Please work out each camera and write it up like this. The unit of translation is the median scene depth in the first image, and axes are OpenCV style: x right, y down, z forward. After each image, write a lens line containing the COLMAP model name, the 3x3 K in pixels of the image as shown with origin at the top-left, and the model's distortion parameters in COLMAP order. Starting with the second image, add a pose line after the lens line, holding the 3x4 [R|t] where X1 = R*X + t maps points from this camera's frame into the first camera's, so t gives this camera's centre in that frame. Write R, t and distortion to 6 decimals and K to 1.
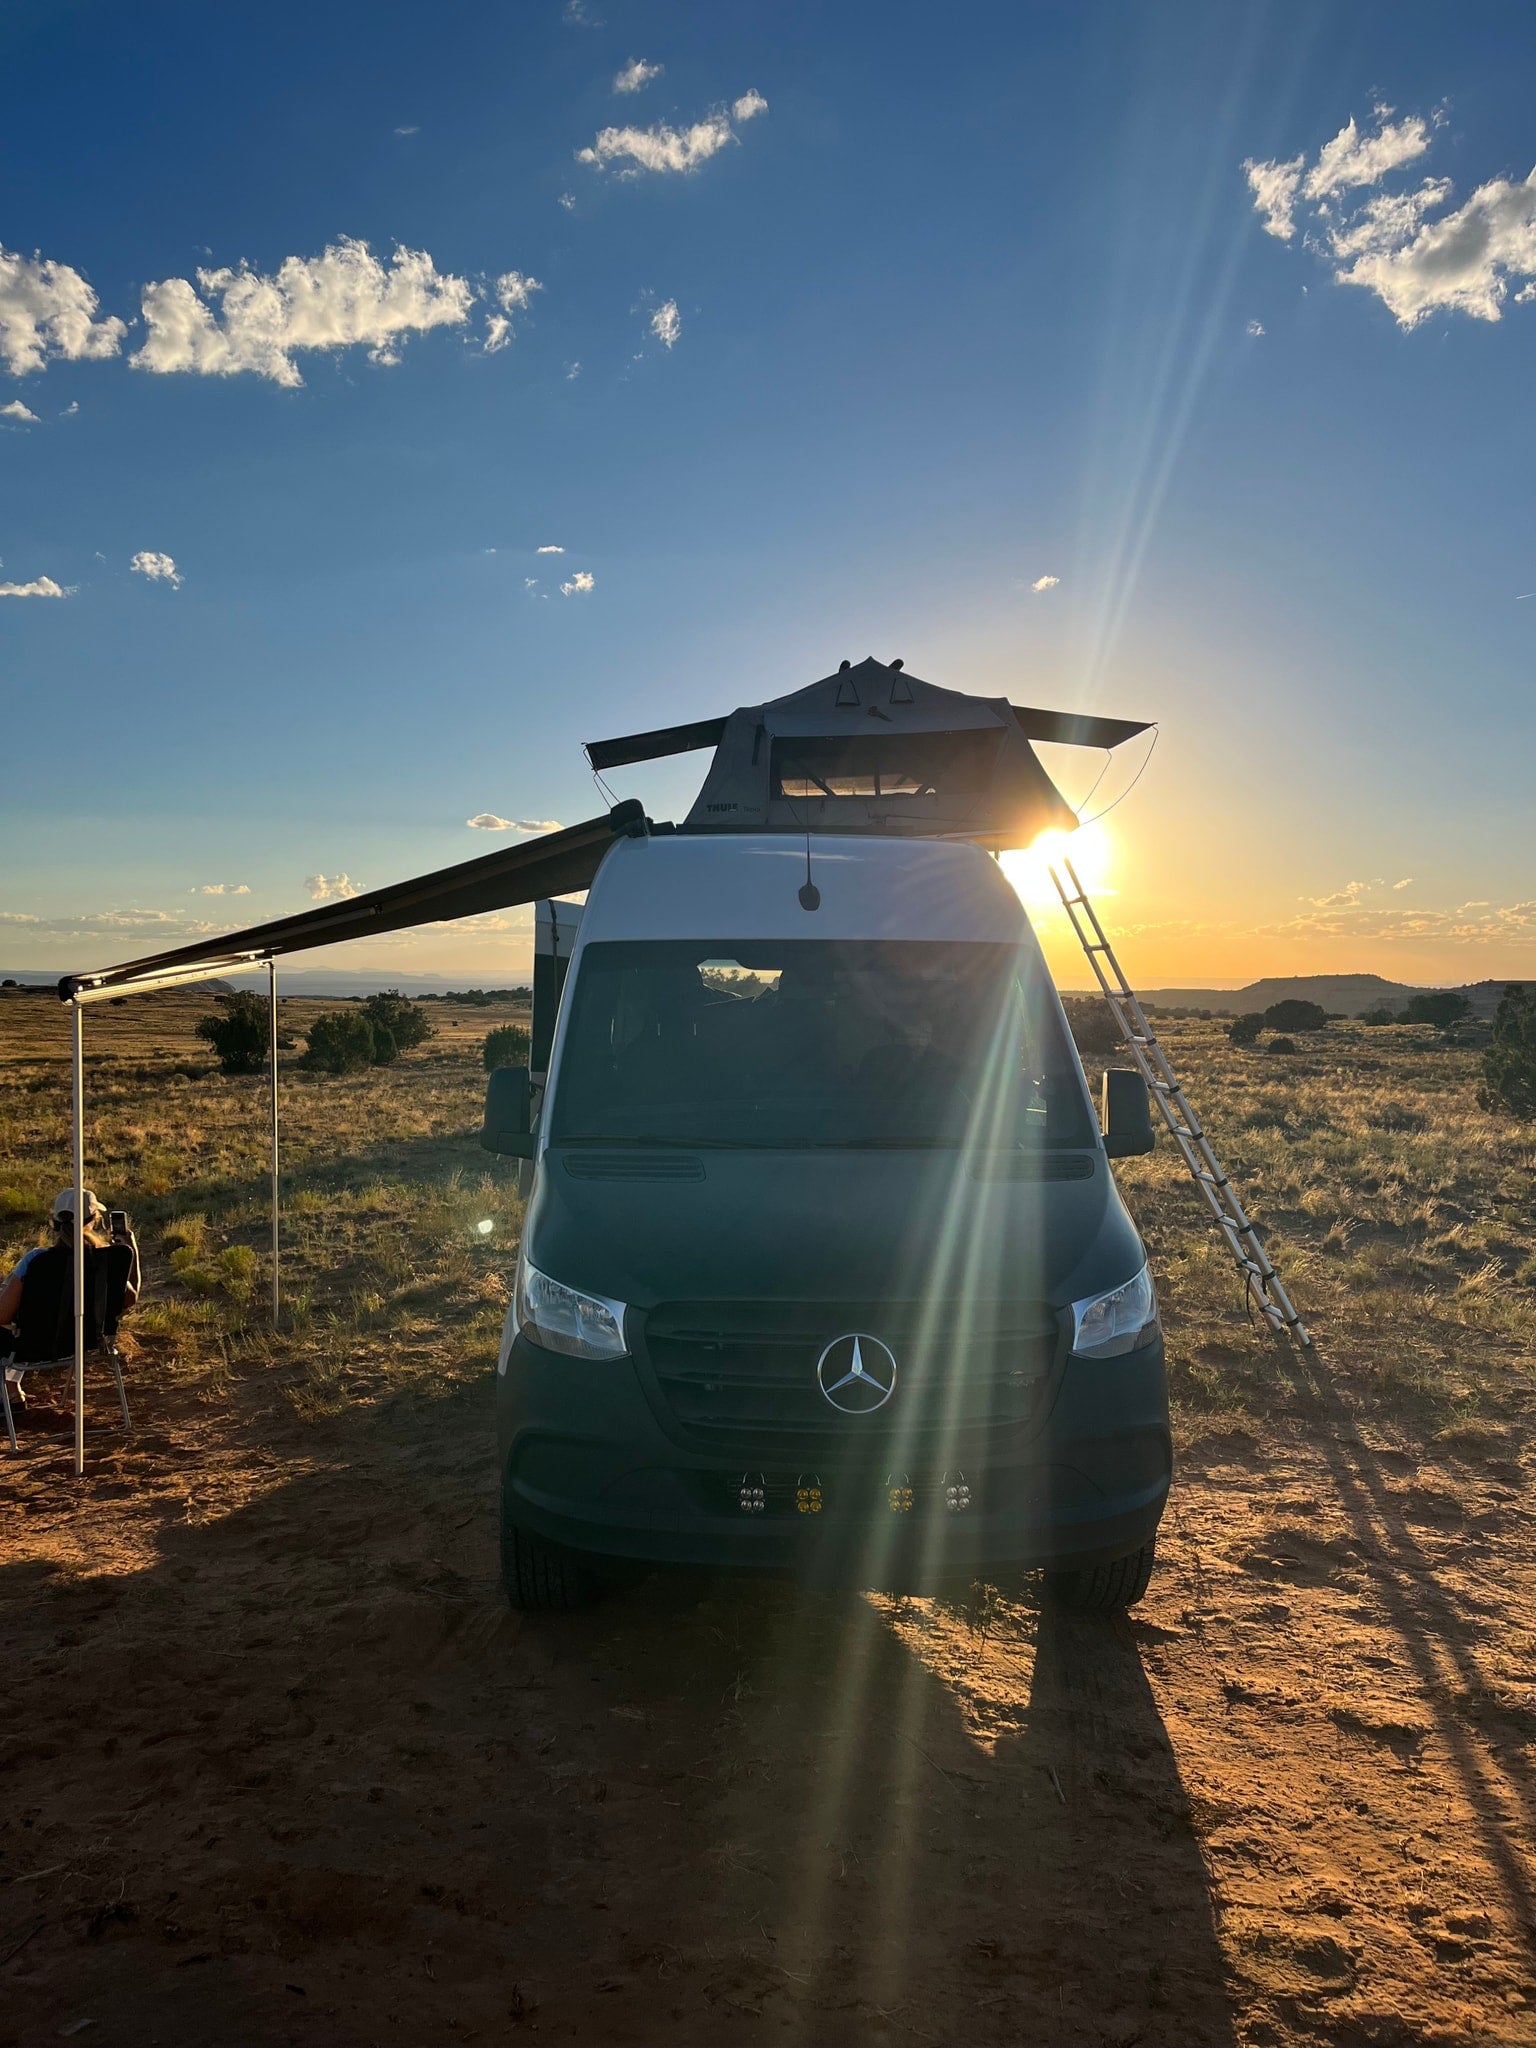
lens RADIAL K [[1571.5, 0, 777.5], [0, 1571.5, 1029.0], [0, 0, 1]] dist [0.062553, -0.083579]
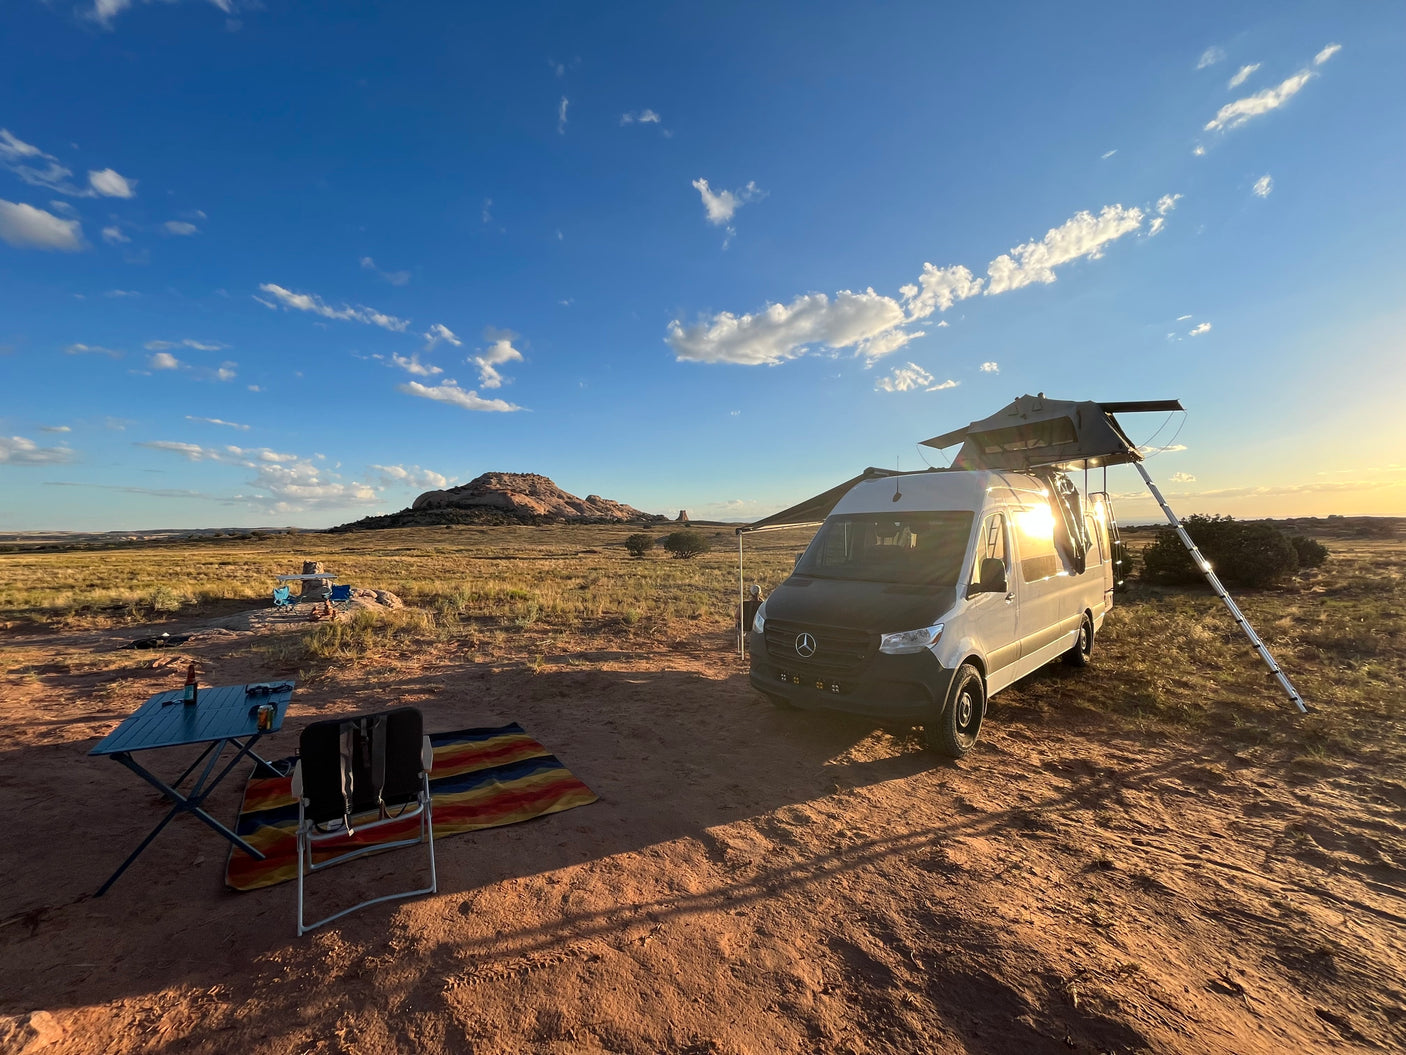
lens RADIAL K [[580.3, 0, 695.5], [0, 580.3, 530.8], [0, 0, 1]] dist [-0.002437, -0.002848]
pose [[0.654324, -0.011354, -0.756129, 0.331549], [-0.003493, 0.999831, -0.018036, -0.000540], [0.756207, 0.014442, 0.654173, 0.005556]]
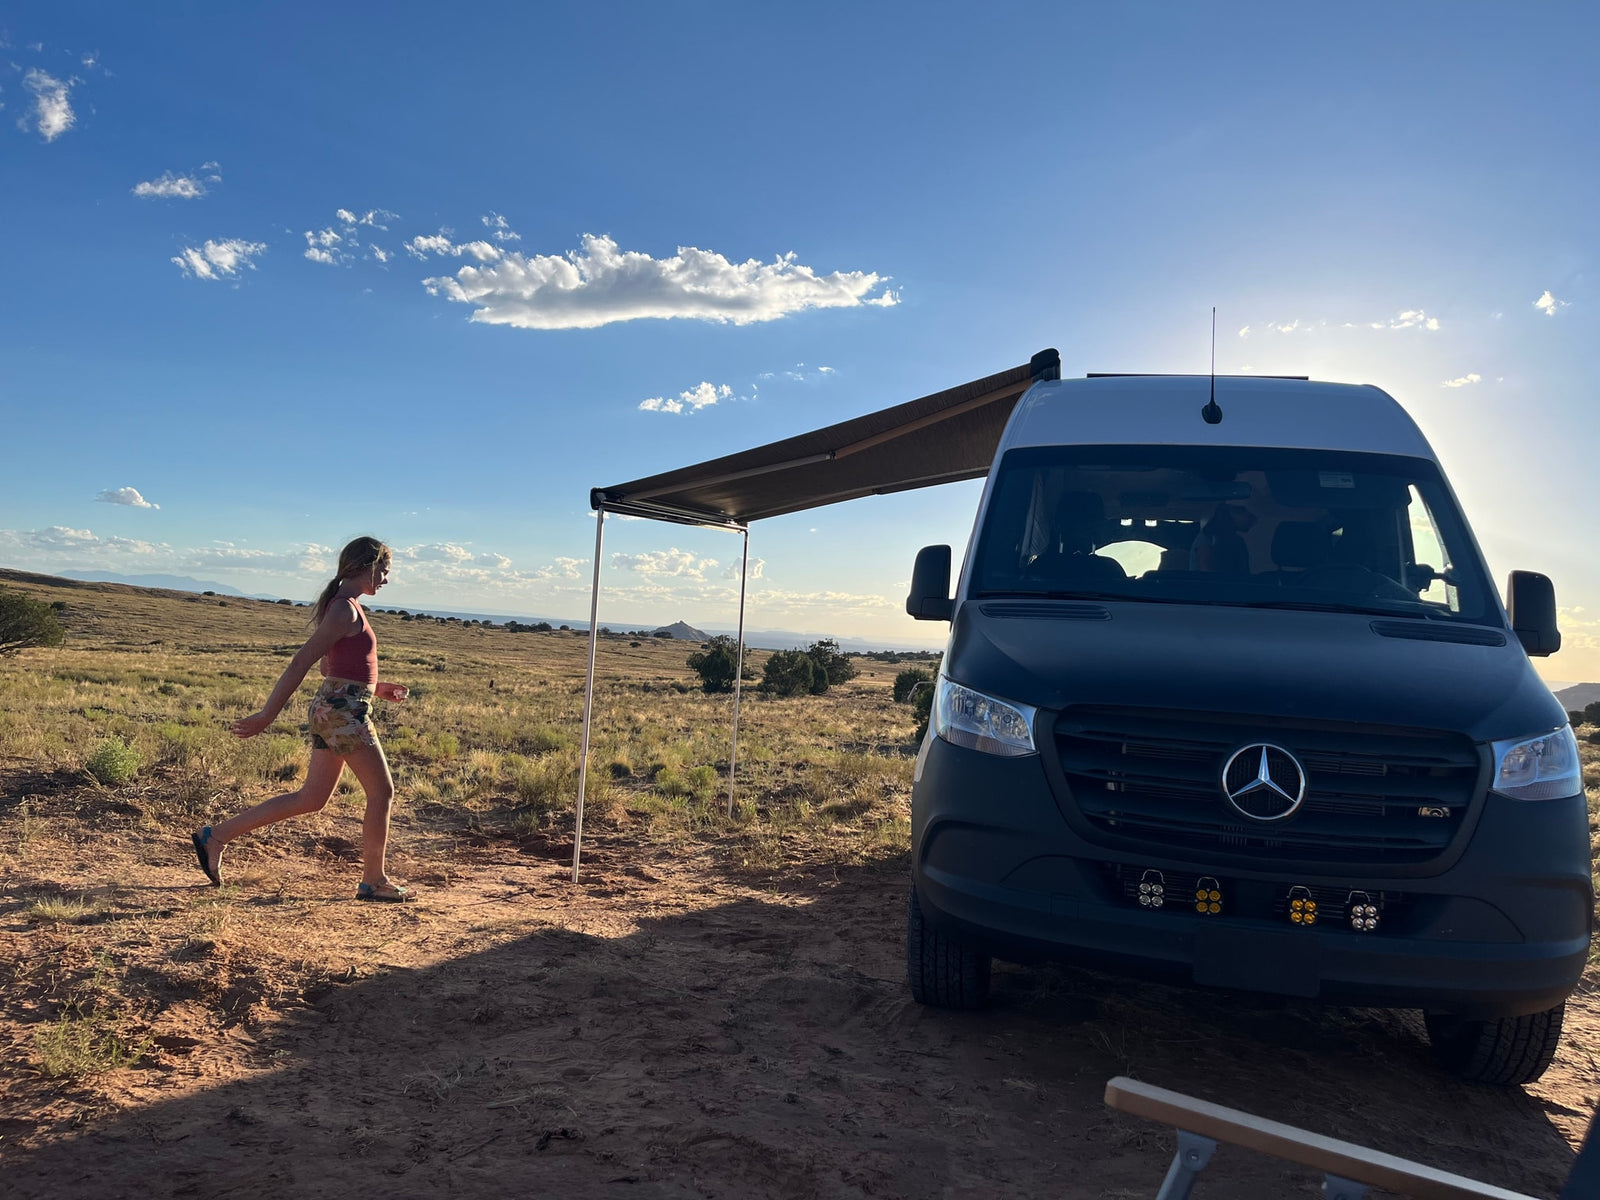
lens RADIAL K [[1227.8, 0, 807.2], [0, 1227.8, 612.5], [0, 0, 1]] dist [0.062553, -0.083579]
pose [[0.965688, 0.049741, -0.254896, -0.014678], [-0.066573, 0.996104, -0.057834, 0.069512], [0.251027, 0.072818, 0.965237, 0.054628]]
